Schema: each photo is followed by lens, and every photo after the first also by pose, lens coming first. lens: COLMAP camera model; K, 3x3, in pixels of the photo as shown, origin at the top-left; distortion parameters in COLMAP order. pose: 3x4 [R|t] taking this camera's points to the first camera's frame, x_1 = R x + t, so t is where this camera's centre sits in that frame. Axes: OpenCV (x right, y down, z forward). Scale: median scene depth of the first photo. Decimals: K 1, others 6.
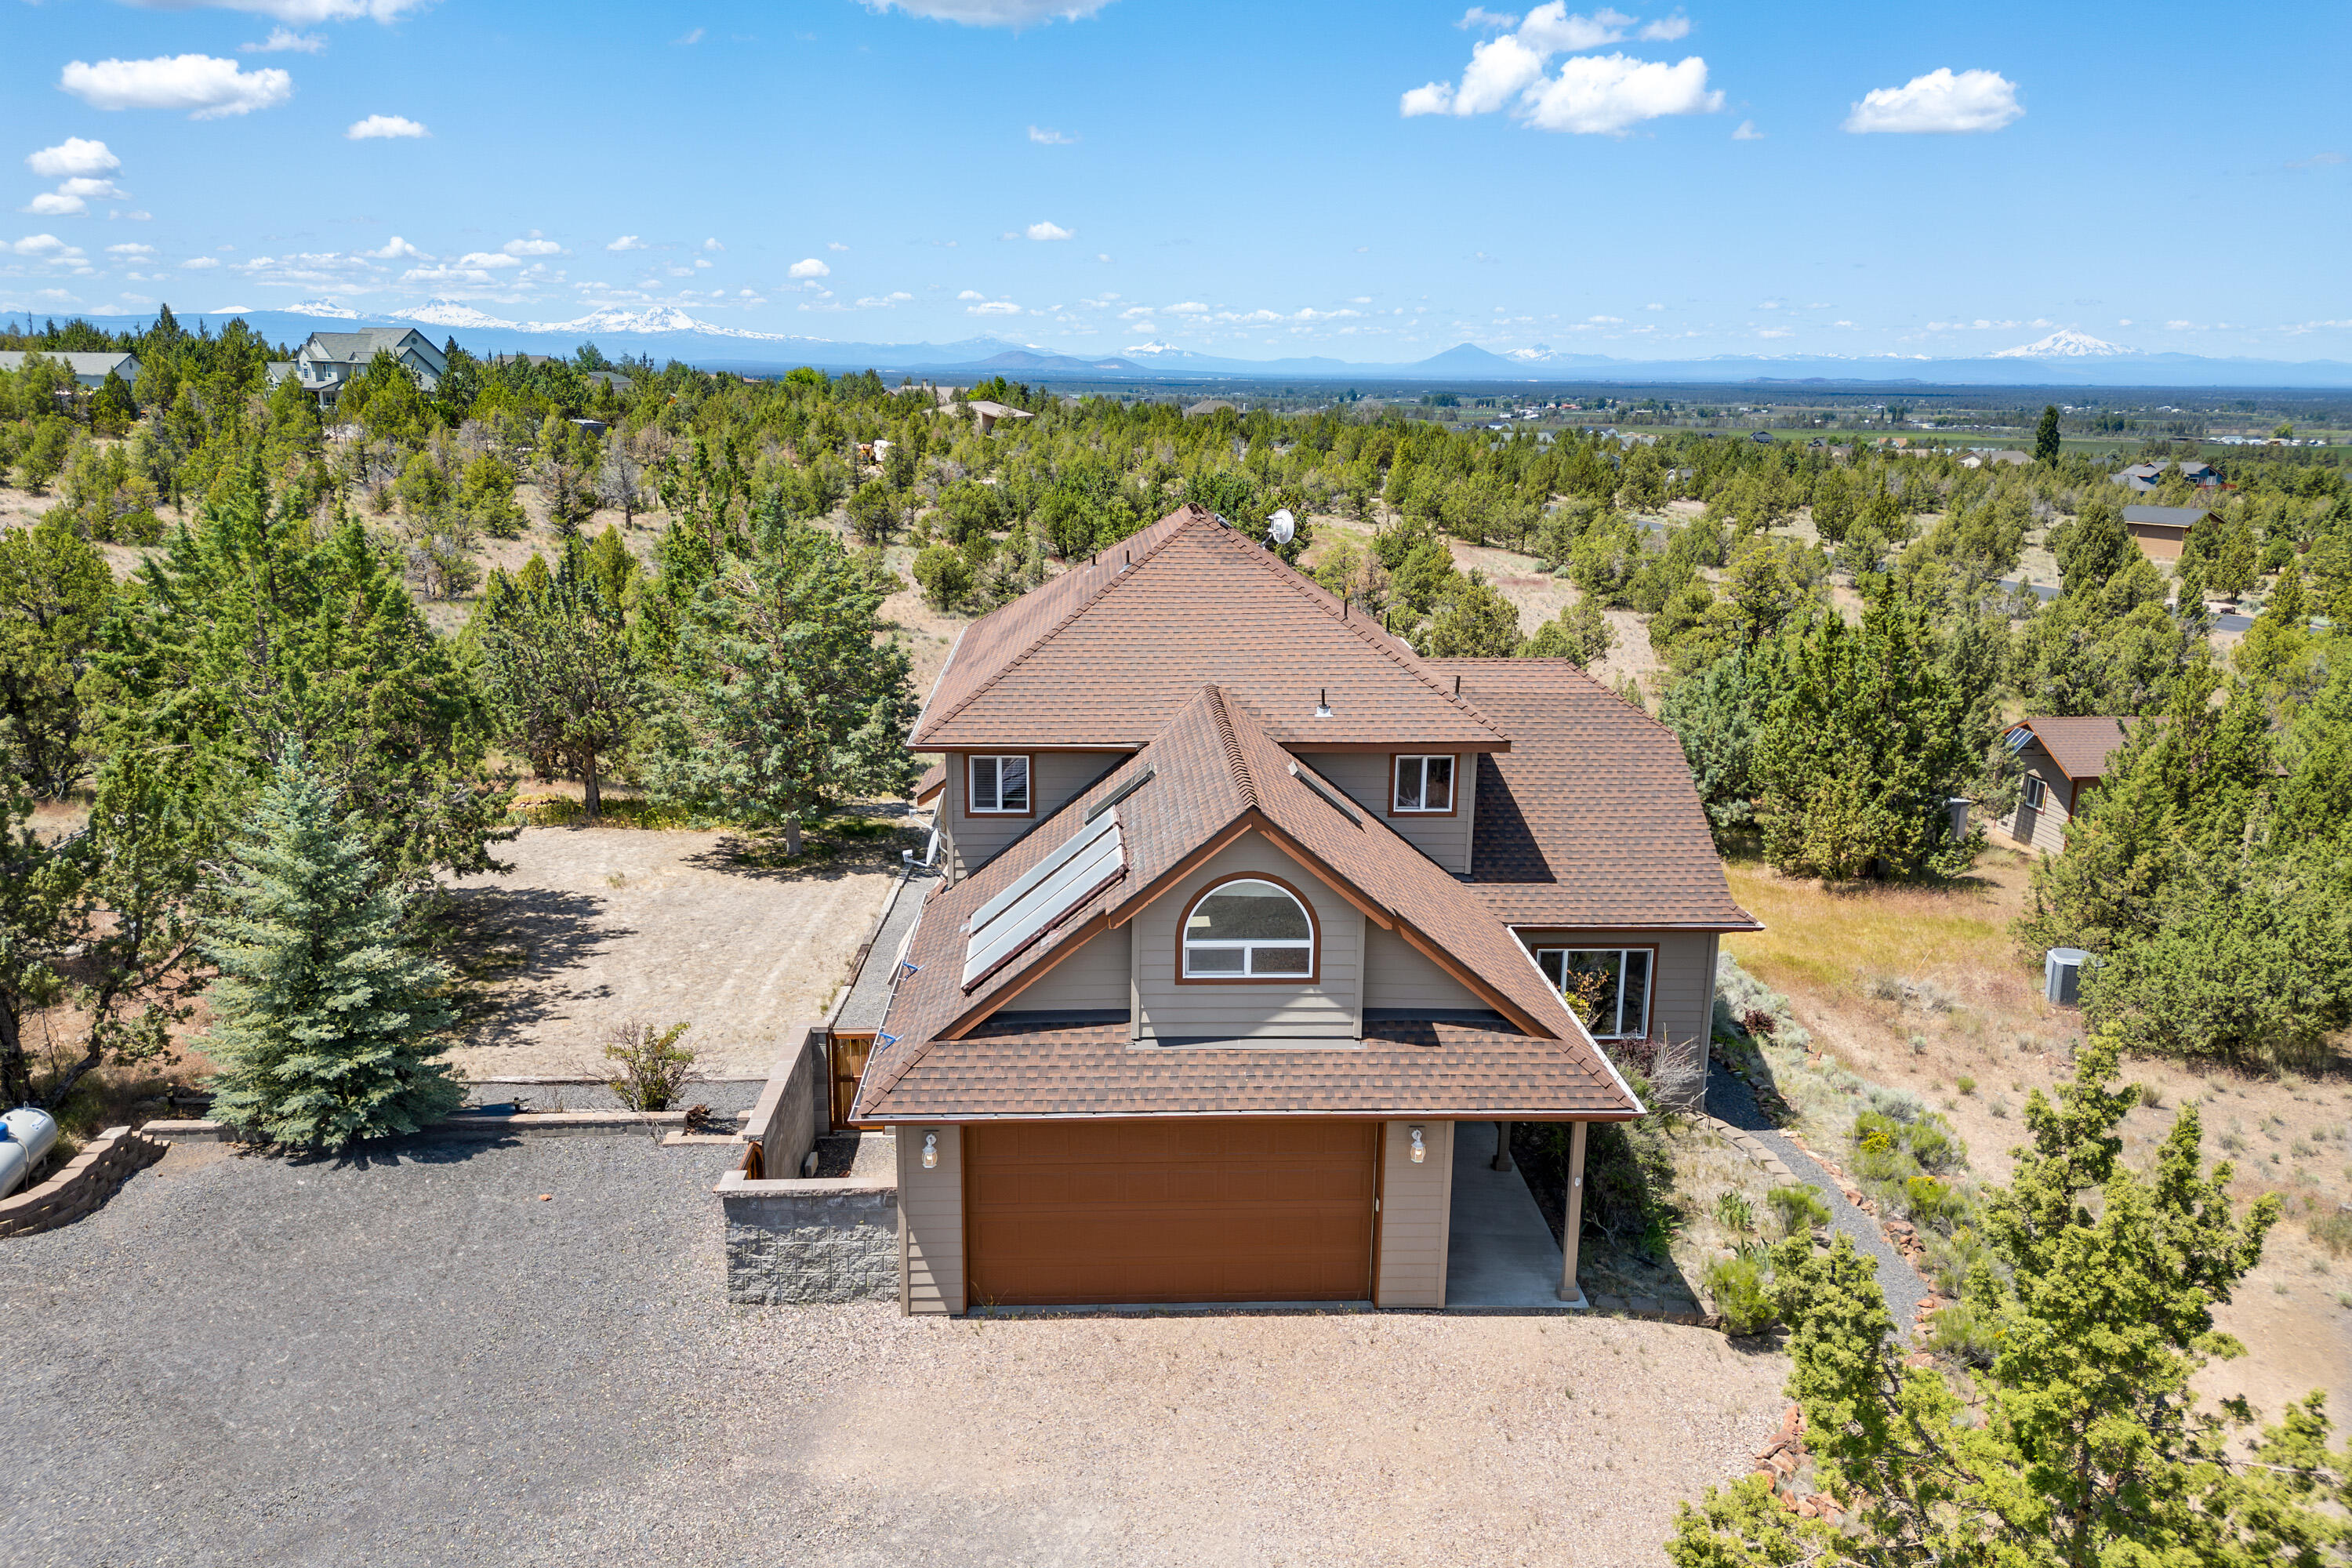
lens RADIAL K [[1652.4, 0, 1176.0], [0, 1652.4, 784.0], [0, 0, 1]] dist [0.036550, -0.000750]
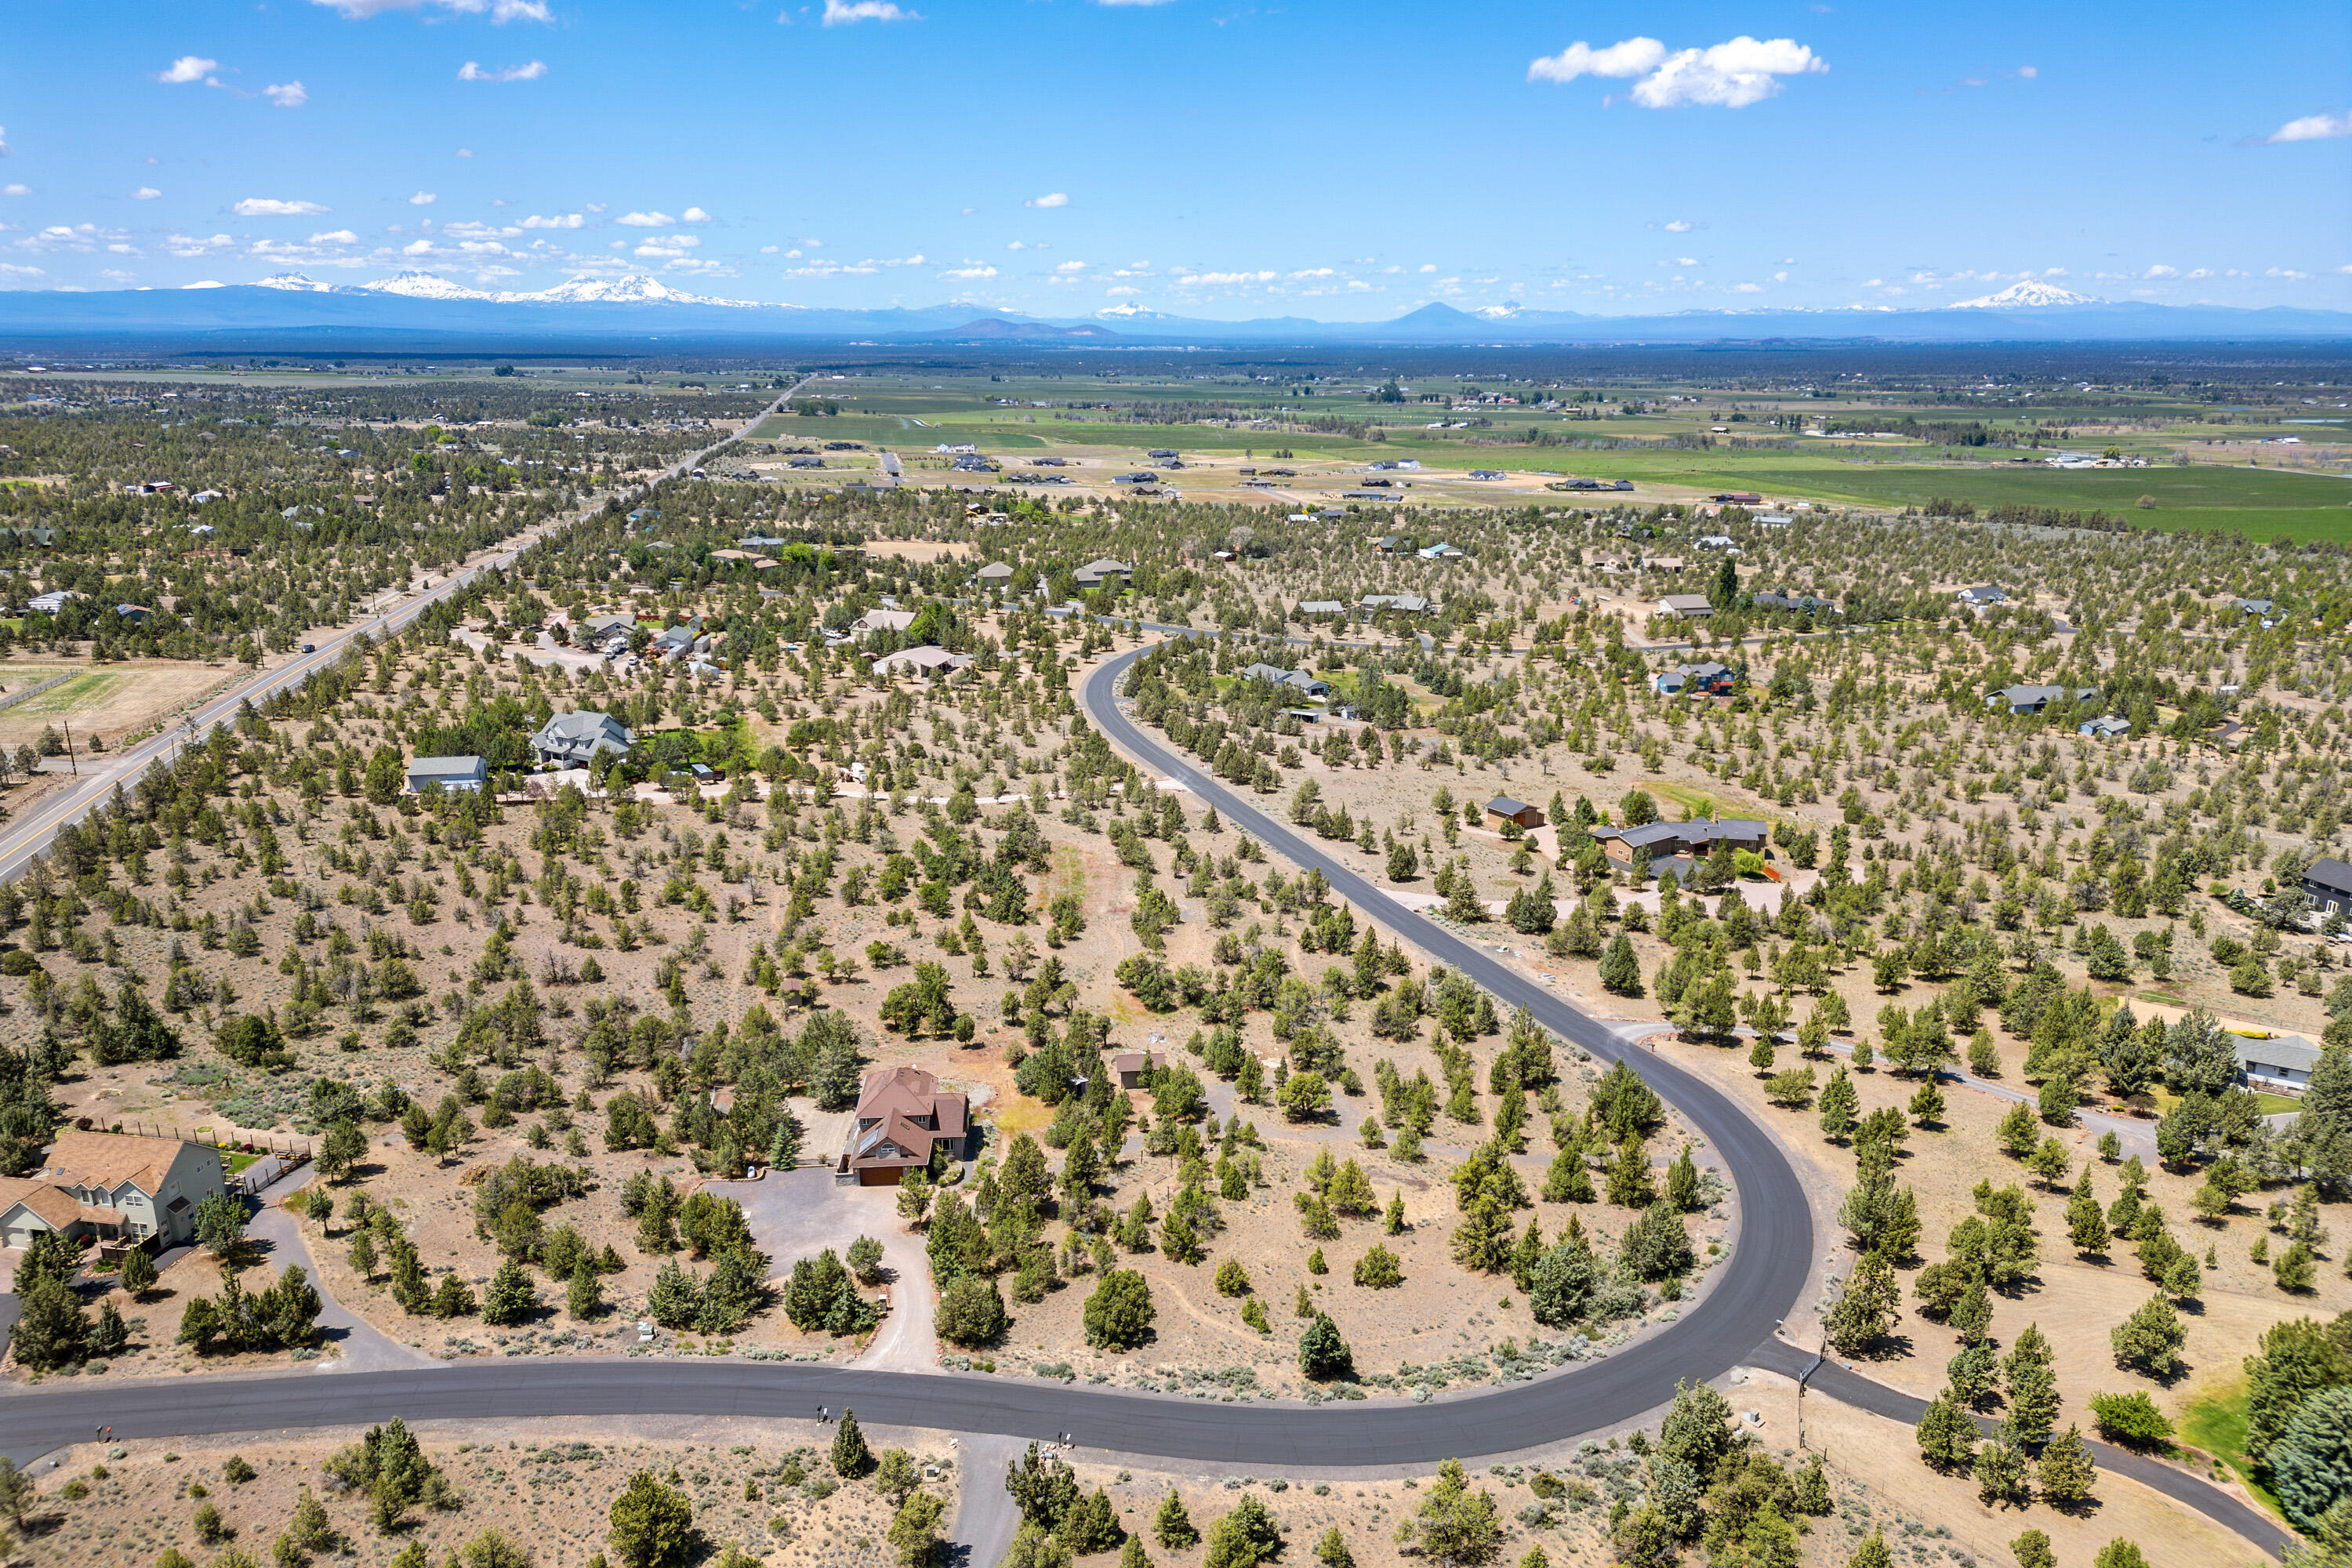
lens RADIAL K [[1626.6, 0, 1176.0], [0, 1626.6, 784.0], [0, 0, 1]] dist [0.085201, -0.091424]
pose [[0.999805, -0.016383, 0.010988, 0.818019], [0.016095, 0.999538, 0.025774, -1.115168], [-0.011405, -0.025592, 0.999607, -4.231307]]
